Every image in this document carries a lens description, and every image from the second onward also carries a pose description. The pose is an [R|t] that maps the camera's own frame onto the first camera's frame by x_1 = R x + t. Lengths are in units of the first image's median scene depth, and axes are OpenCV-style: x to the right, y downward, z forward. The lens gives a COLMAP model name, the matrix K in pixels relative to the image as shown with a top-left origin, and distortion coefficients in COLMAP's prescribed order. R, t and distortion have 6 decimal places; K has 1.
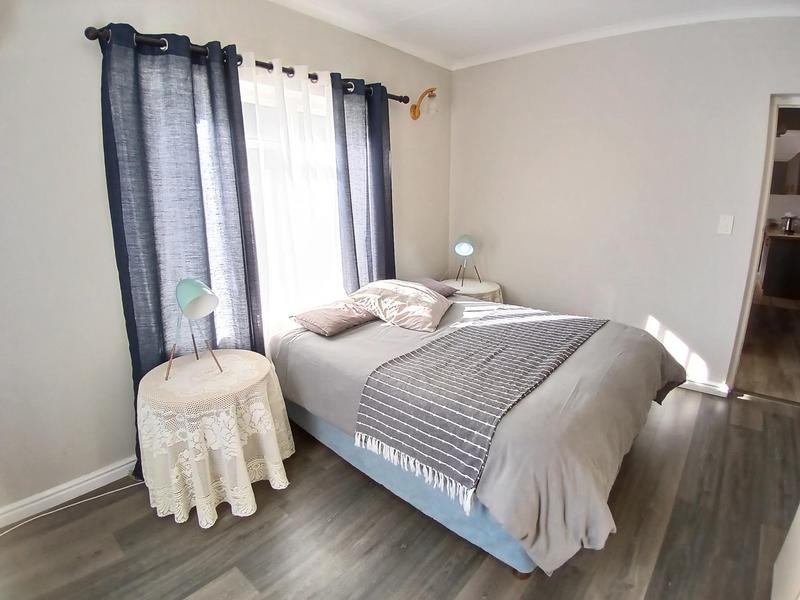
lens RADIAL K [[400.5, 0, 404.1], [0, 400.5, 300.1], [0, 0, 1]] dist [0.004794, -0.045286]
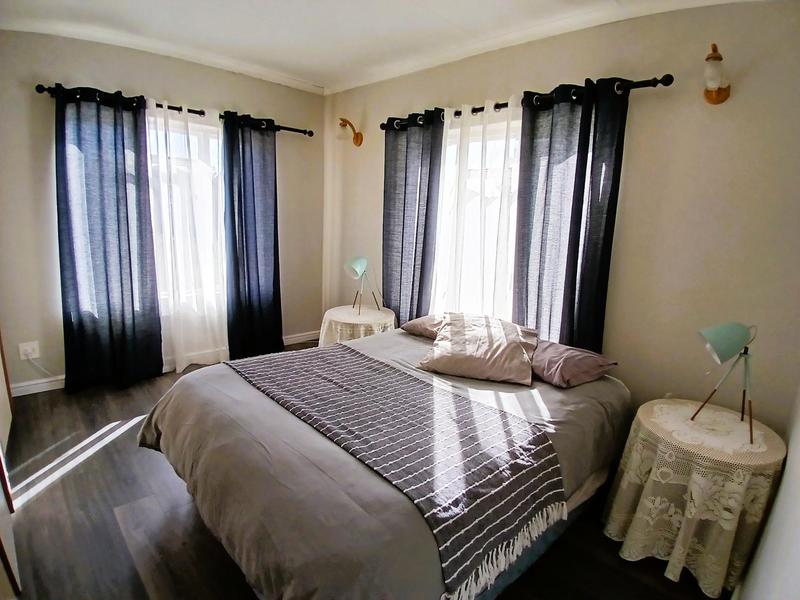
lens RADIAL K [[400.5, 0, 404.1], [0, 400.5, 300.1], [0, 0, 1]] dist [0.004794, -0.045286]
pose [[-0.083255, 0.213308, -0.973431, 0.945190], [-0.307264, 0.923735, 0.228698, -0.264900], [0.947976, 0.318140, -0.011363, 0.972848]]
